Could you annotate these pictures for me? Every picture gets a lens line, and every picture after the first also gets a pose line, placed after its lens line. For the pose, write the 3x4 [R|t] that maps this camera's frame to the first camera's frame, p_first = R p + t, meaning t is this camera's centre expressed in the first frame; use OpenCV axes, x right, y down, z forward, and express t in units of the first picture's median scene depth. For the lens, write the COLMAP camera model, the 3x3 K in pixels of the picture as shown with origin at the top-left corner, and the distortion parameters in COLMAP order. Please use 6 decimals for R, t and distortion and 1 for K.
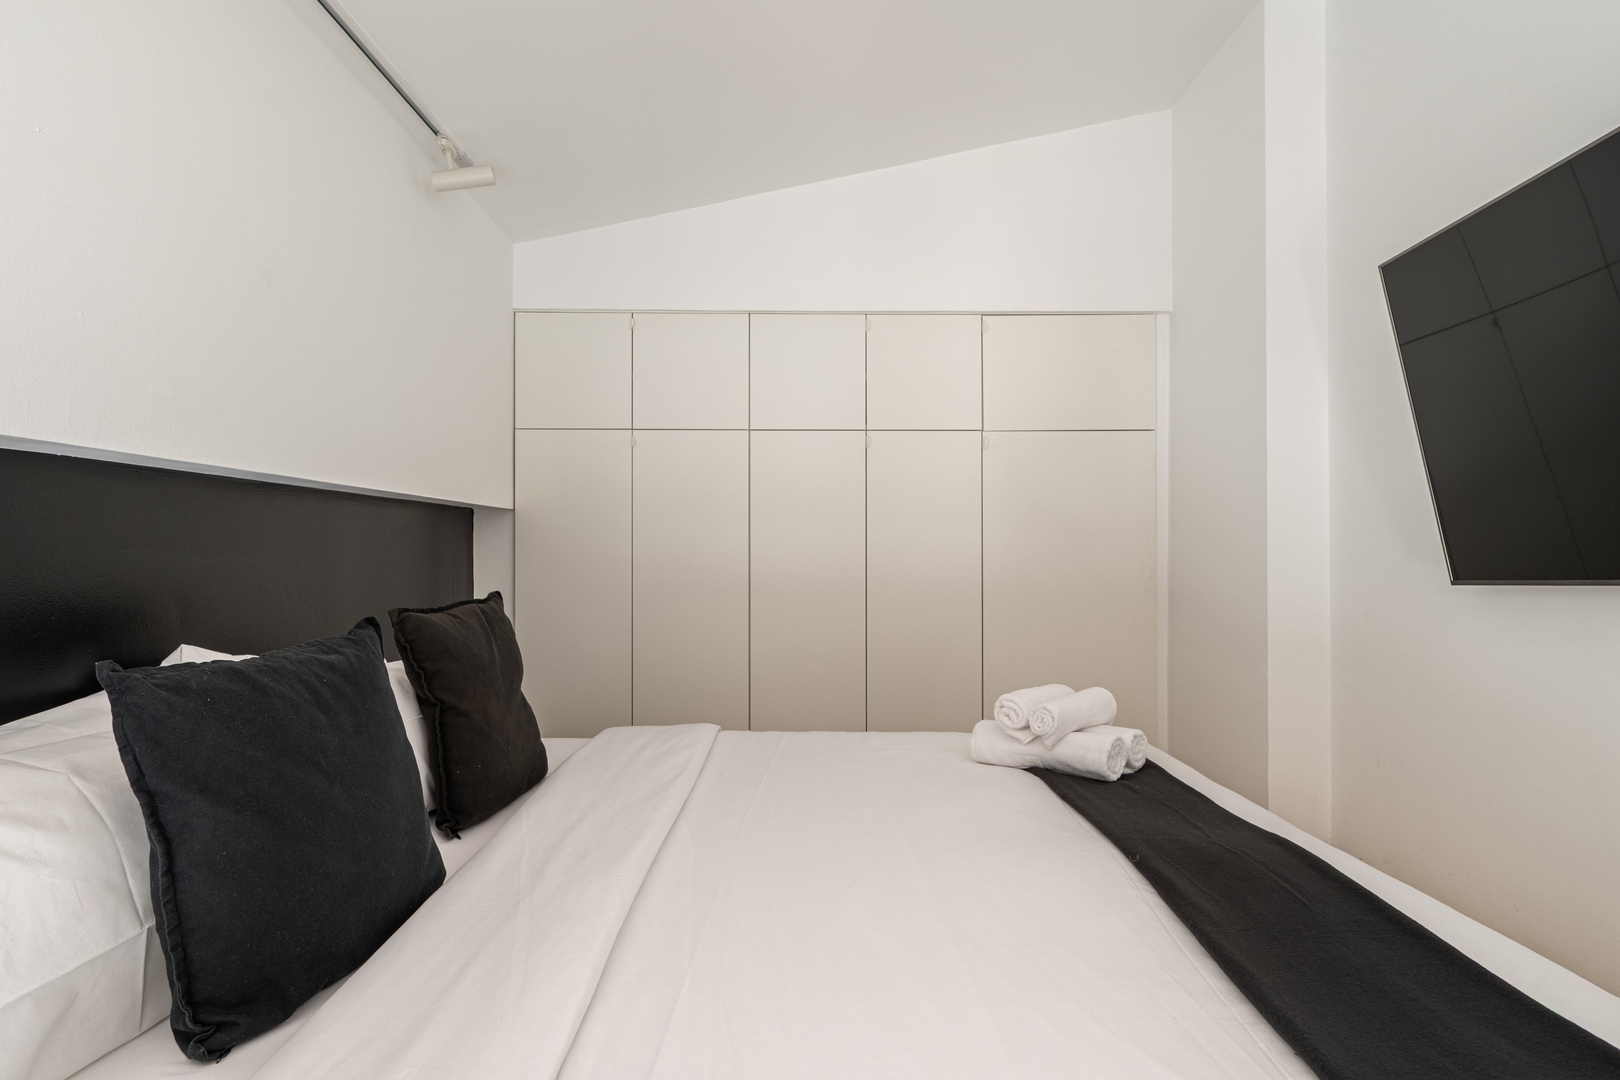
lens RADIAL K [[863.2, 0, 805.2], [0, 863.2, 536.2], [0, 0, 1]] dist [0.003687, 0.000556]
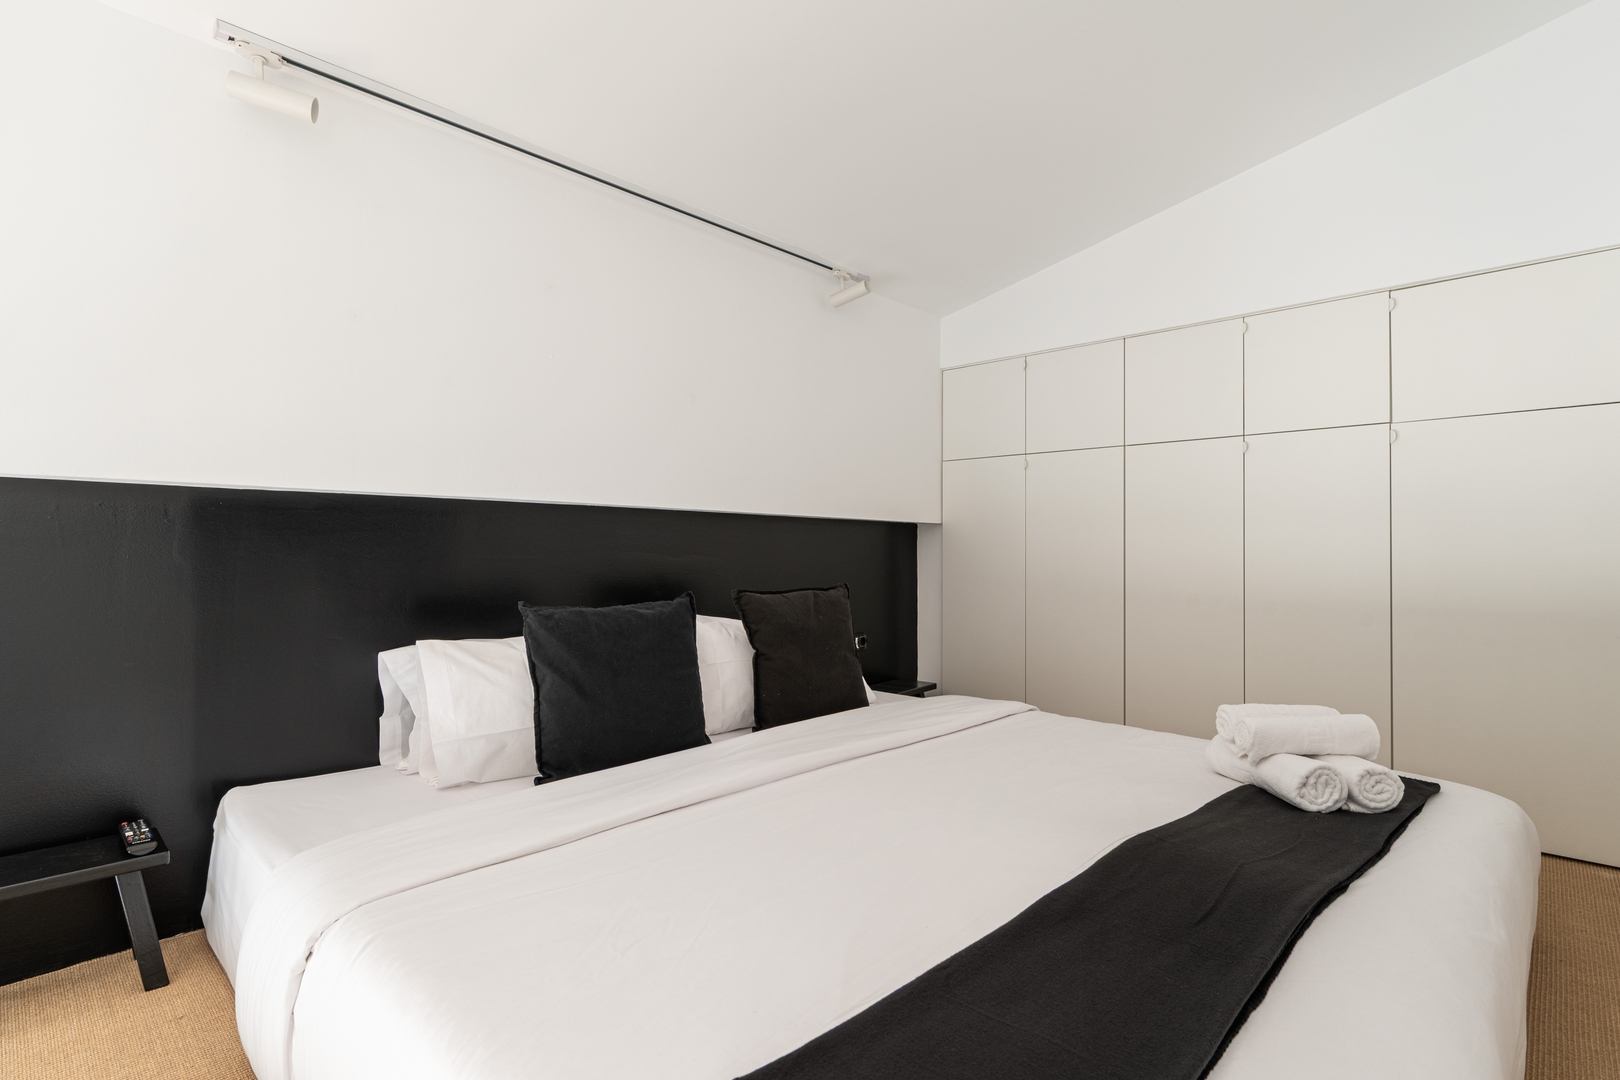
lens RADIAL K [[769.5, 0, 801.0], [0, 769.5, 546.8], [0, 0, 1]] dist [-0.001038, 0.002169]
pose [[0.717666, 0.001136, -0.696386, 0.517774], [0.002610, 0.999987, 0.004321, -0.001957], [0.696382, -0.004918, 0.717654, 0.035495]]
